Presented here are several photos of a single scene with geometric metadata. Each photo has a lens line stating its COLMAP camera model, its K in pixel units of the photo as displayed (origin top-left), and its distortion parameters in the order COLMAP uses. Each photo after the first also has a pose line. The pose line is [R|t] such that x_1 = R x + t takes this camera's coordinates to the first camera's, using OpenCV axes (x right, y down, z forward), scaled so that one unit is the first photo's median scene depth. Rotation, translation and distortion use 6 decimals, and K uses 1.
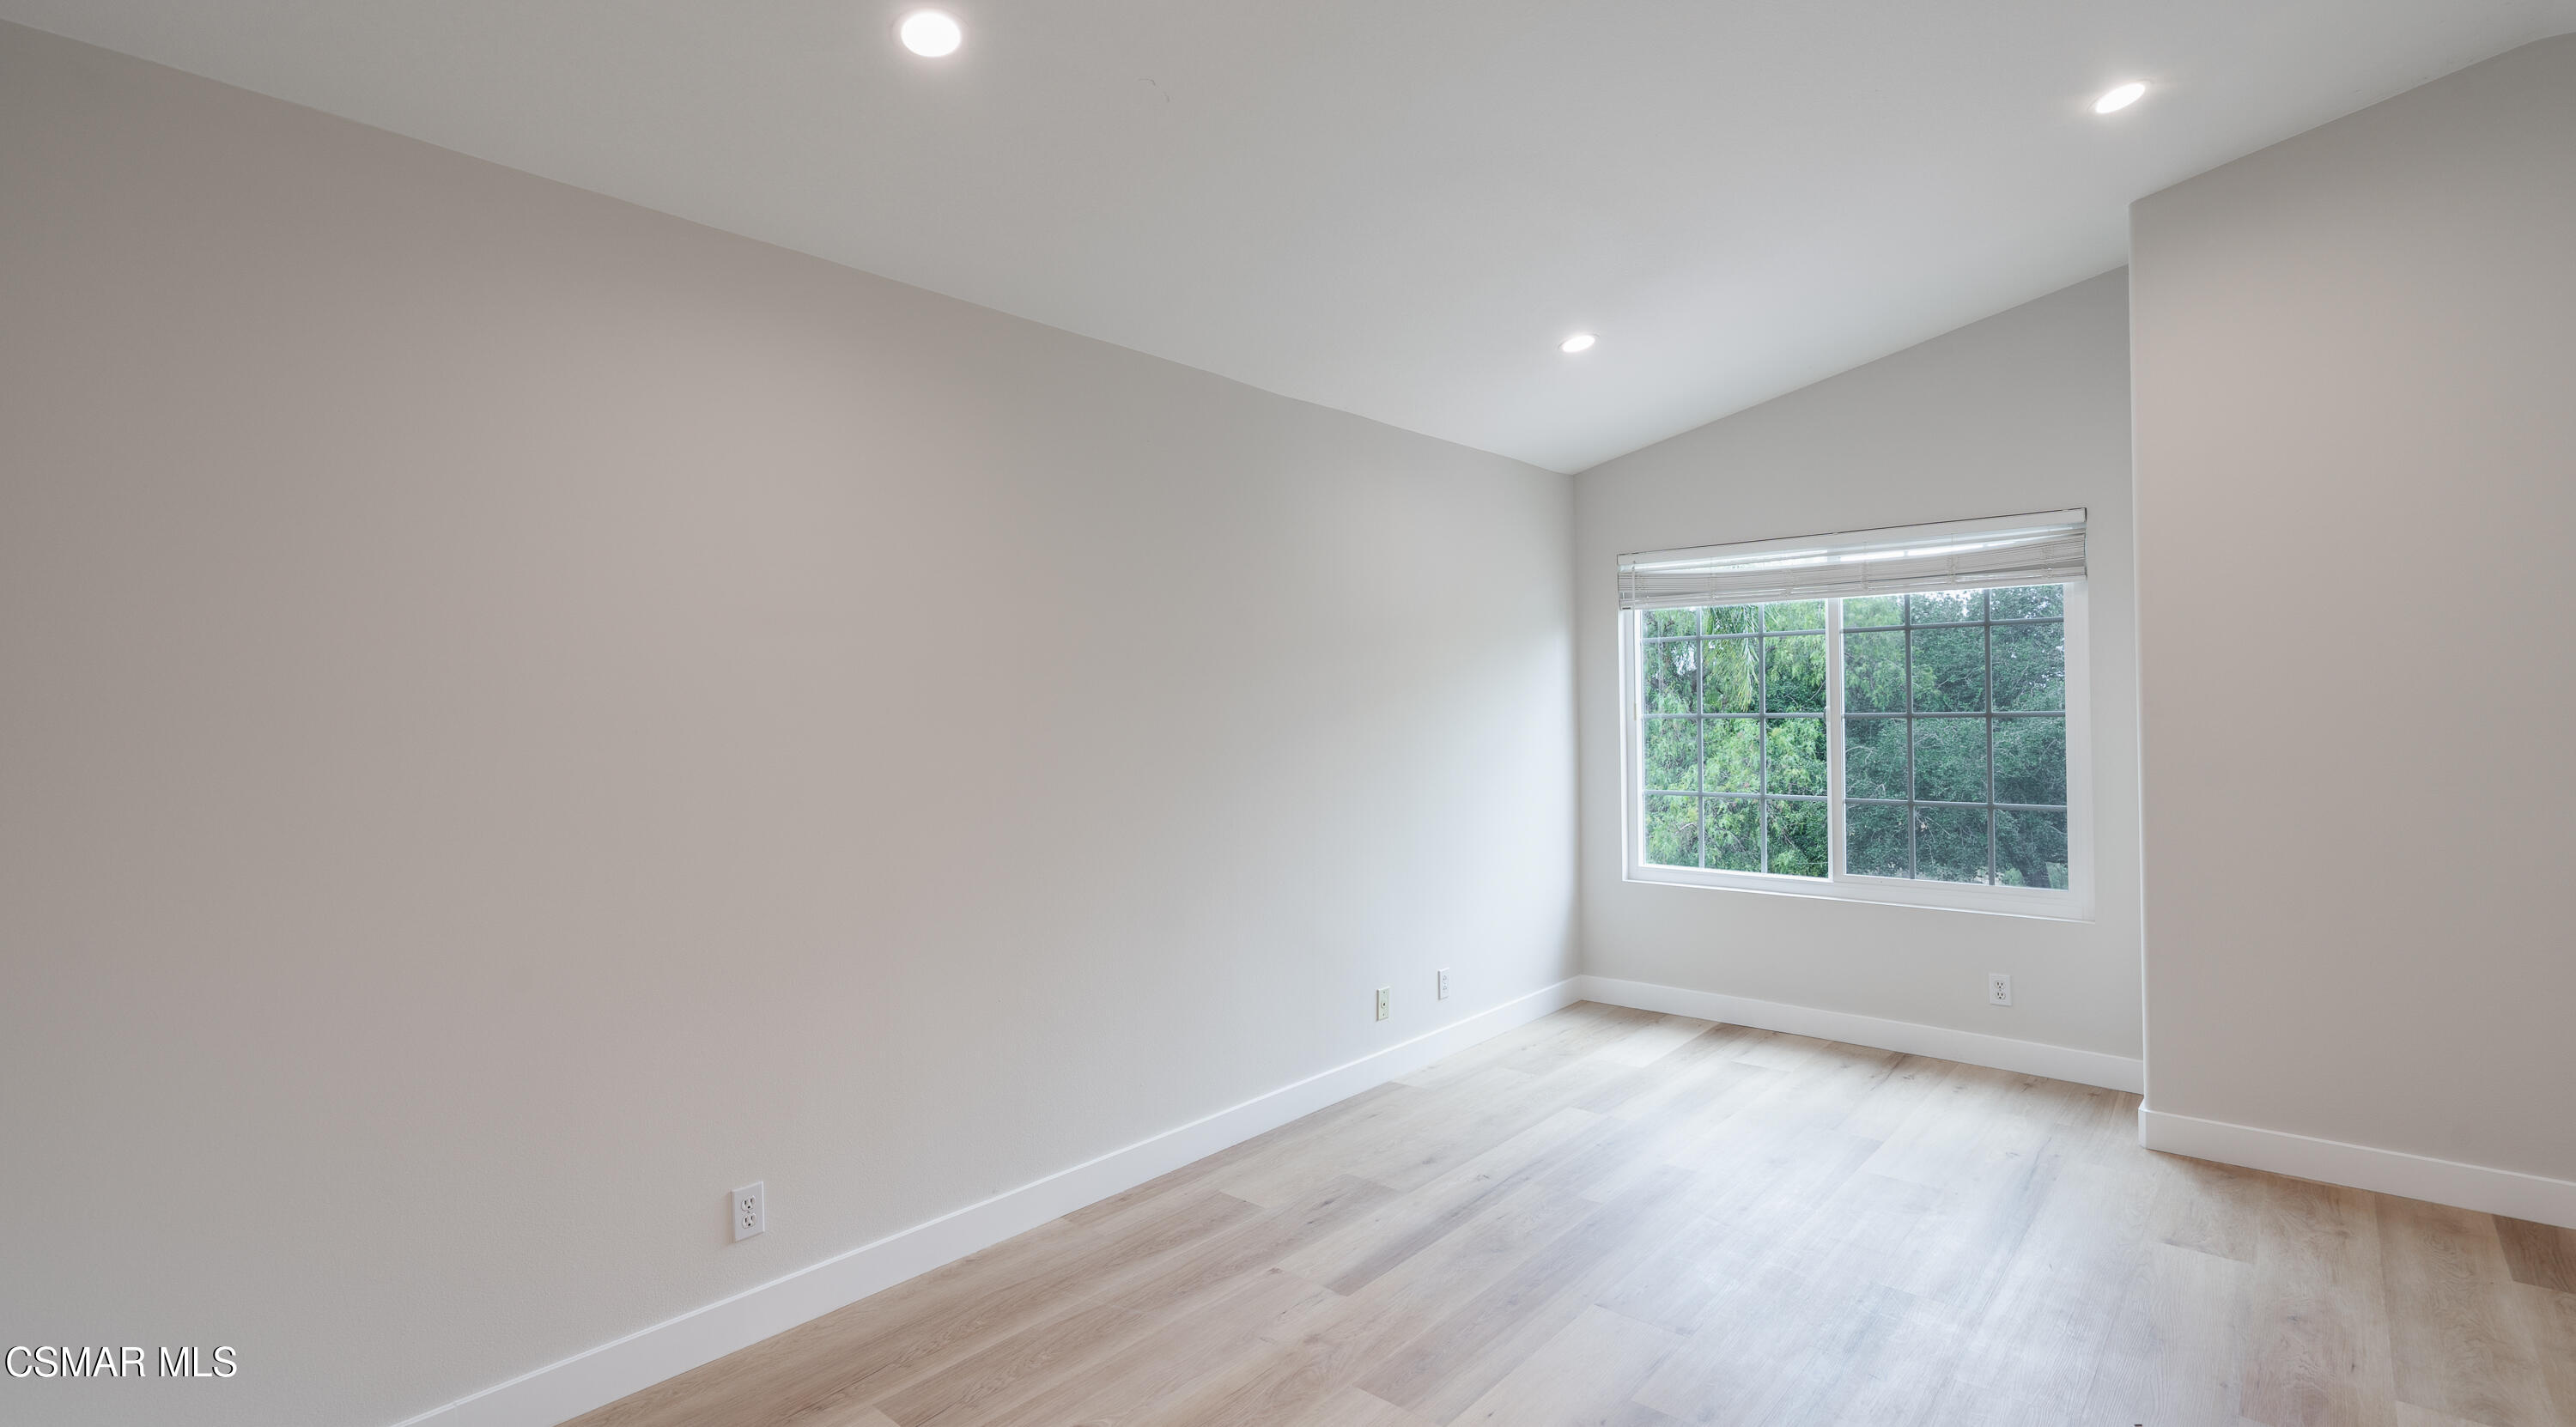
lens RADIAL K [[1201.8, 0, 1290.8], [0, 1201.8, 722.3], [0, 0, 1]] dist [-0.003537, 0.000383]
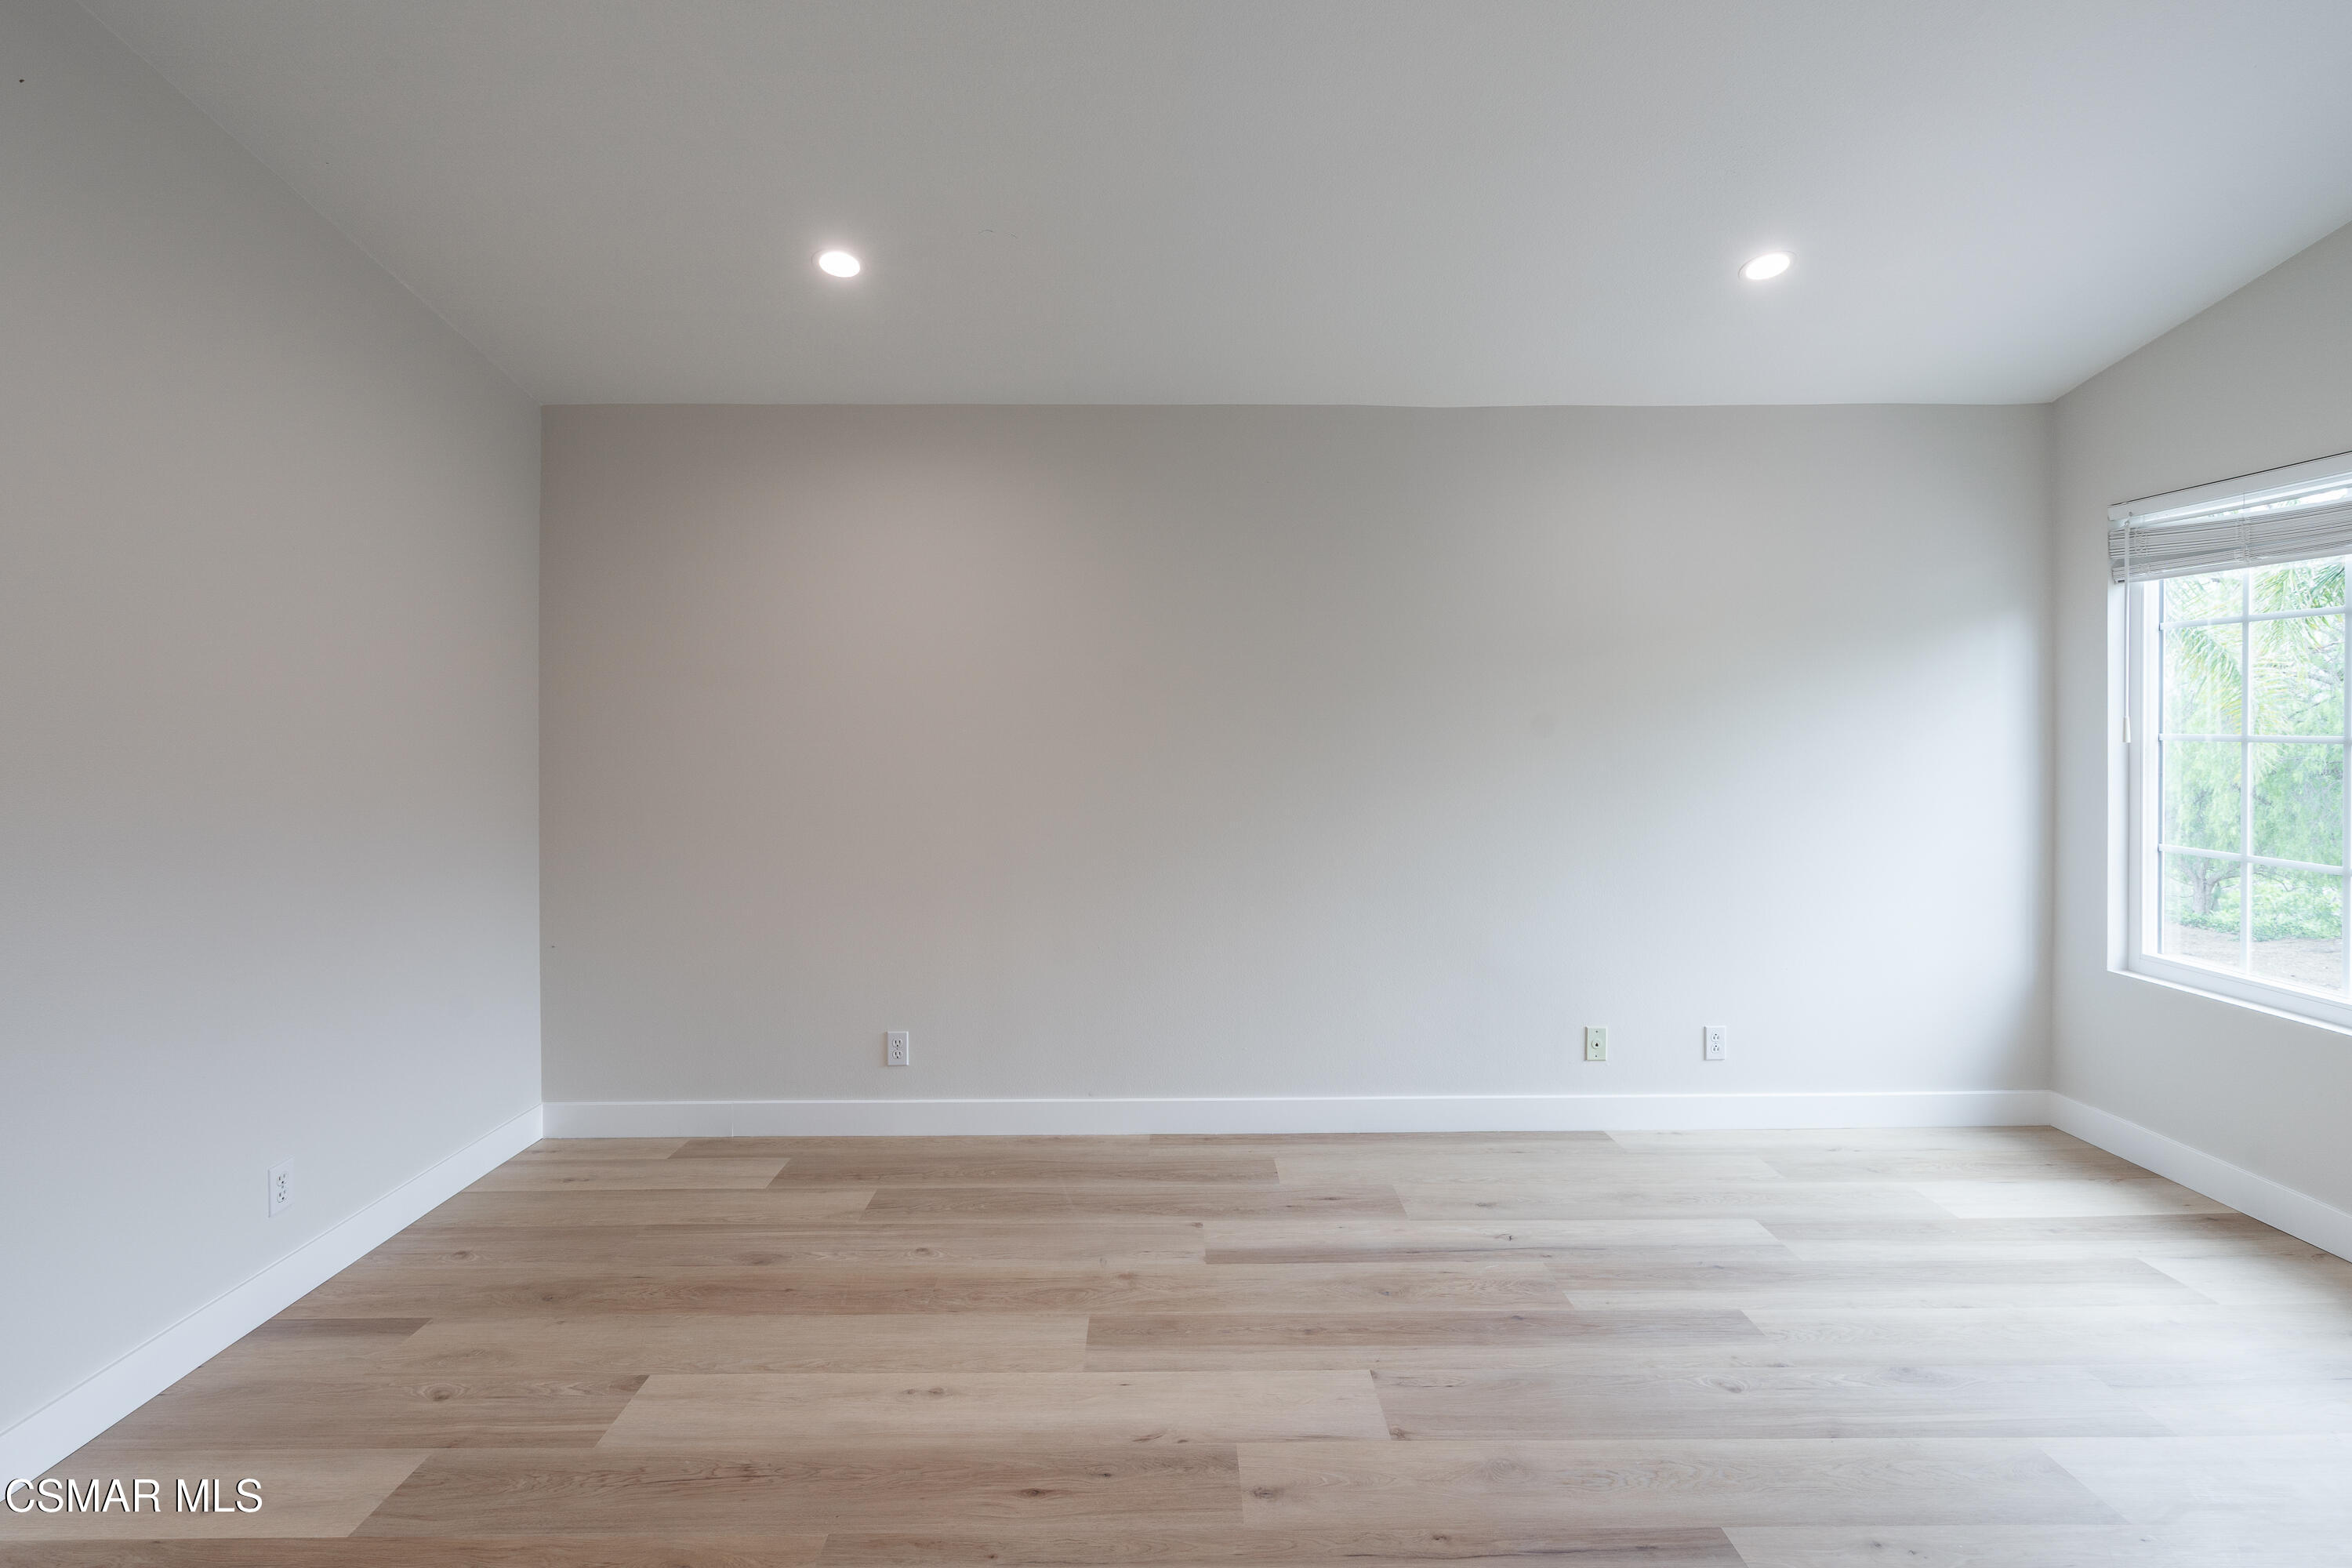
lens RADIAL K [[1103.2, 0, 1175.8], [0, 1103.2, 731.8], [0, 0, 1]] dist [-0.007799, 0.003636]
pose [[0.655384, 0.018196, -0.755077, 0.653654], [-0.012517, 0.999834, 0.013230, -0.014467], [0.755192, 0.000780, 0.655503, 0.274011]]
